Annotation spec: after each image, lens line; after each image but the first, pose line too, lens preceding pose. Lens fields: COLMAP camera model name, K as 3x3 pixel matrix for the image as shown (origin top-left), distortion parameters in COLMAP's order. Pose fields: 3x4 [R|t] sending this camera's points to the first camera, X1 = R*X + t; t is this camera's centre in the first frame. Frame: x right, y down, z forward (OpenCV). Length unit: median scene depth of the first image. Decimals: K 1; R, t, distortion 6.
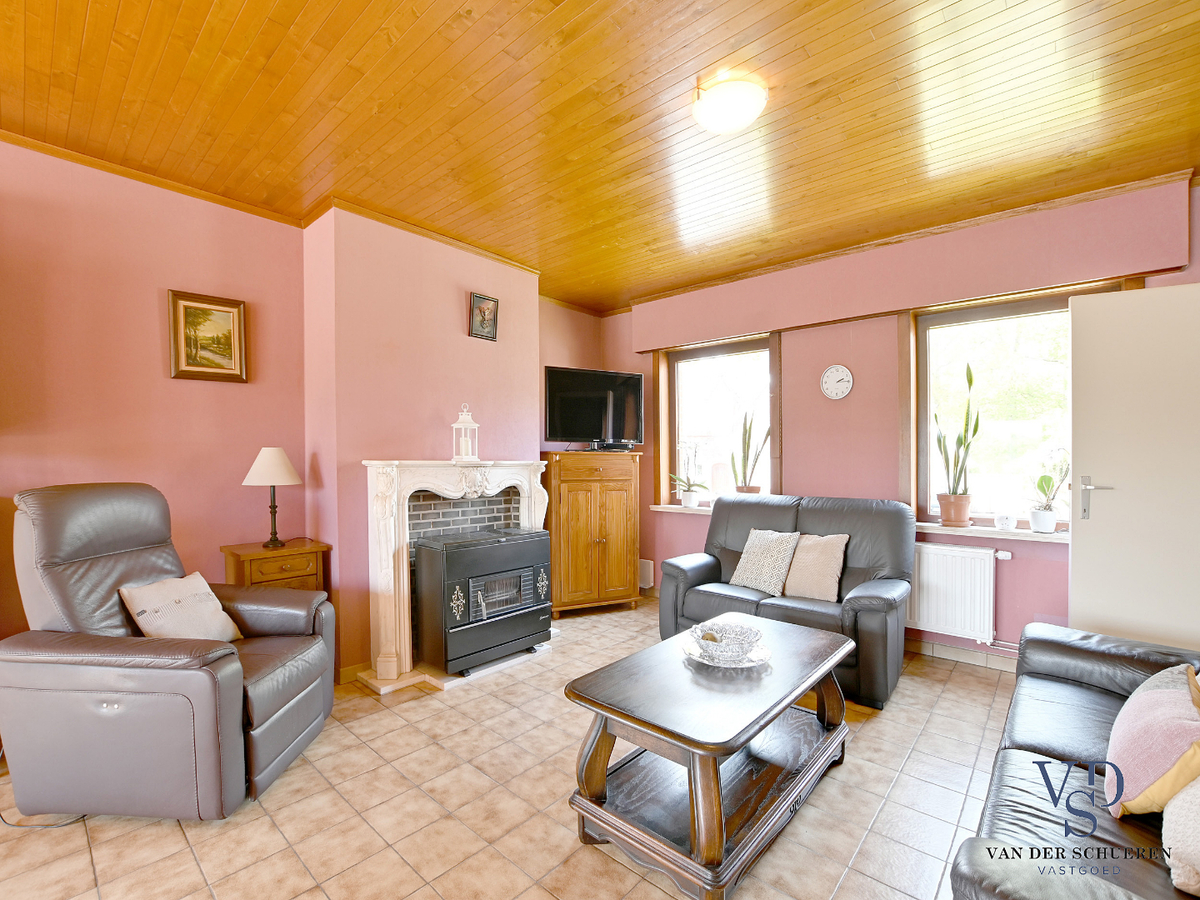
lens RADIAL K [[524.5, 0, 601.0], [0, 524.5, 458.1], [0, 0, 1]] dist [-0.028779, 0.003996]
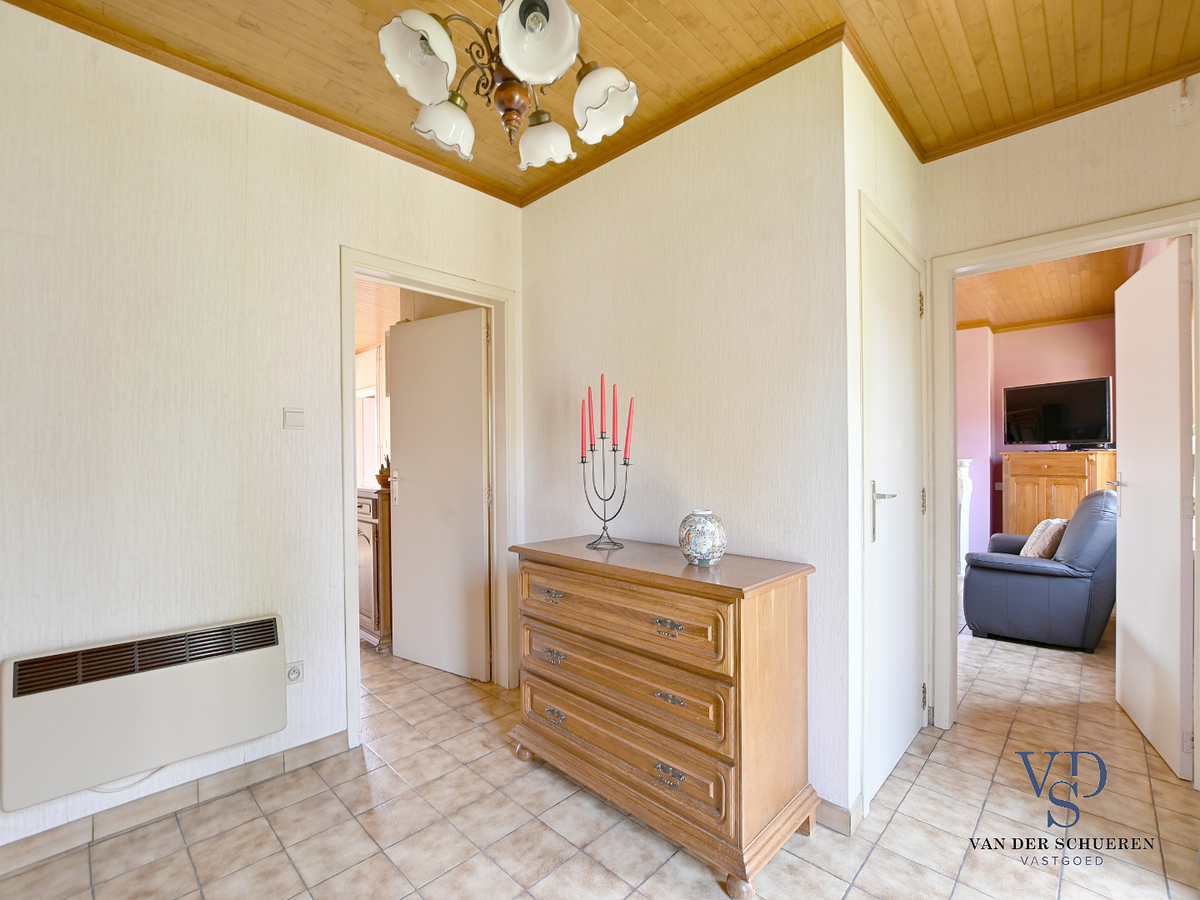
lens RADIAL K [[524.5, 0, 601.7], [0, 524.5, 458.0], [0, 0, 1]] dist [-0.028779, 0.003996]
pose [[-0.039811, -0.004531, -0.999197, 1.257663], [0.003871, 0.999982, -0.004689, 0.003103], [0.999200, -0.004055, -0.039793, 0.027791]]
